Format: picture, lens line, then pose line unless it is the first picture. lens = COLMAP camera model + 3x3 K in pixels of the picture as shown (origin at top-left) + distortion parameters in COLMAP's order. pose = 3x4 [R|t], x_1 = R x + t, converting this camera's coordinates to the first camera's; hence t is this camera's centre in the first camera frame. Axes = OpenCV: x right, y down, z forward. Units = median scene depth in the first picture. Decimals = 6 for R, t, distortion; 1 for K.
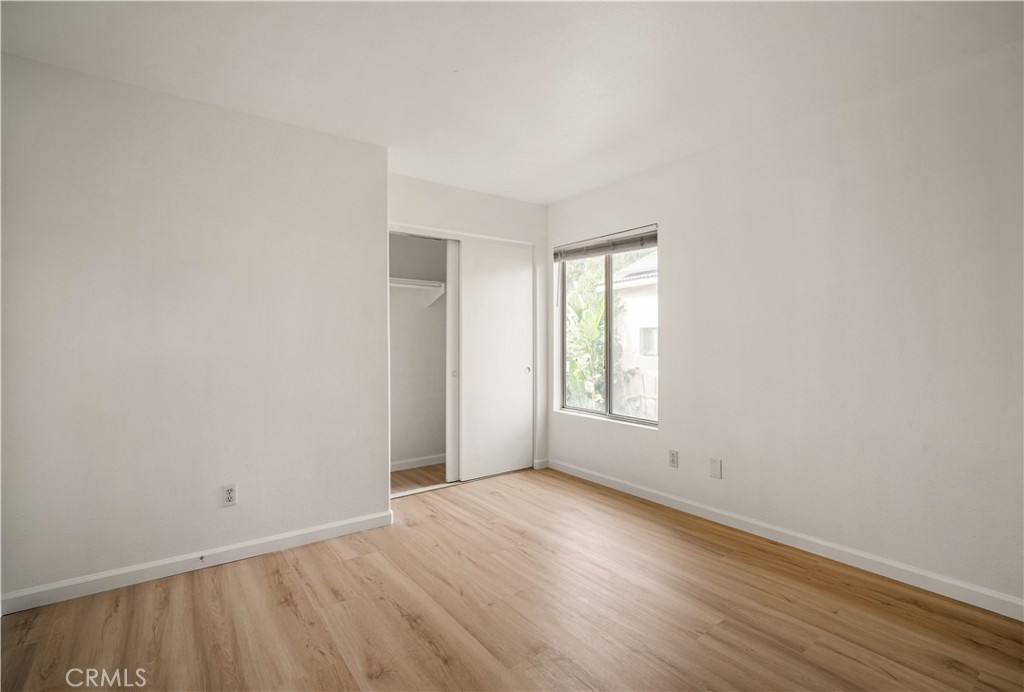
lens RADIAL K [[465.4, 0, 513.2], [0, 465.4, 338.7], [0, 0, 1]] dist [-0.001315, -0.000241]
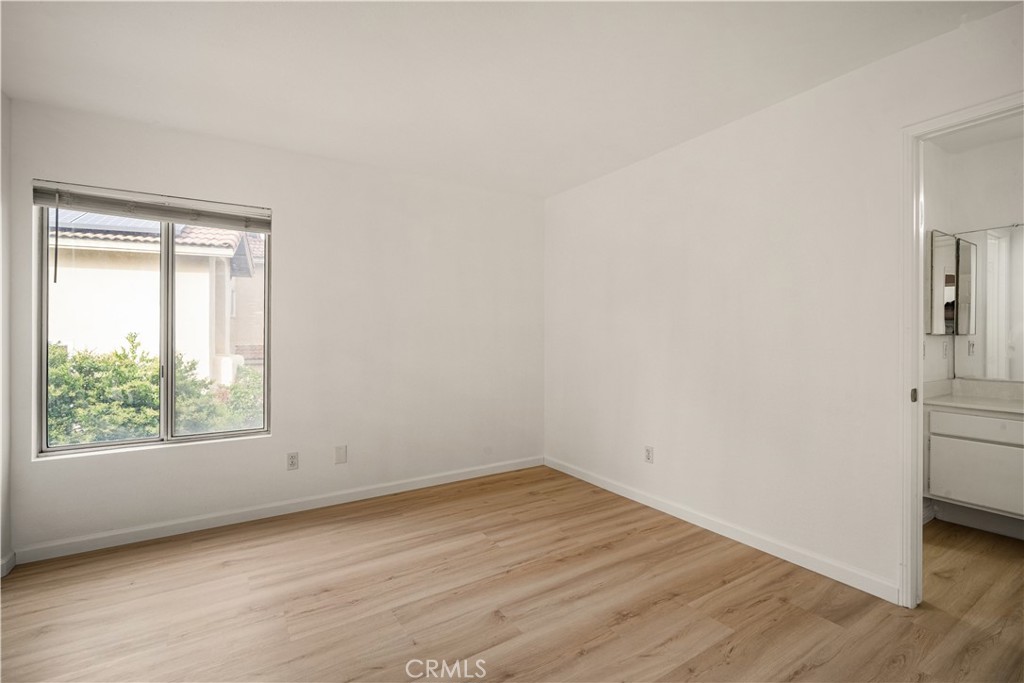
lens RADIAL K [[455.0, 0, 513.4], [0, 455.0, 338.4], [0, 0, 1]] dist [-0.013035, 0.000334]
pose [[0.086593, -0.007006, 0.996219, -0.619298], [0.001226, 0.999975, 0.006925, -0.001125], [-0.996243, 0.000622, 0.086599, 0.529995]]
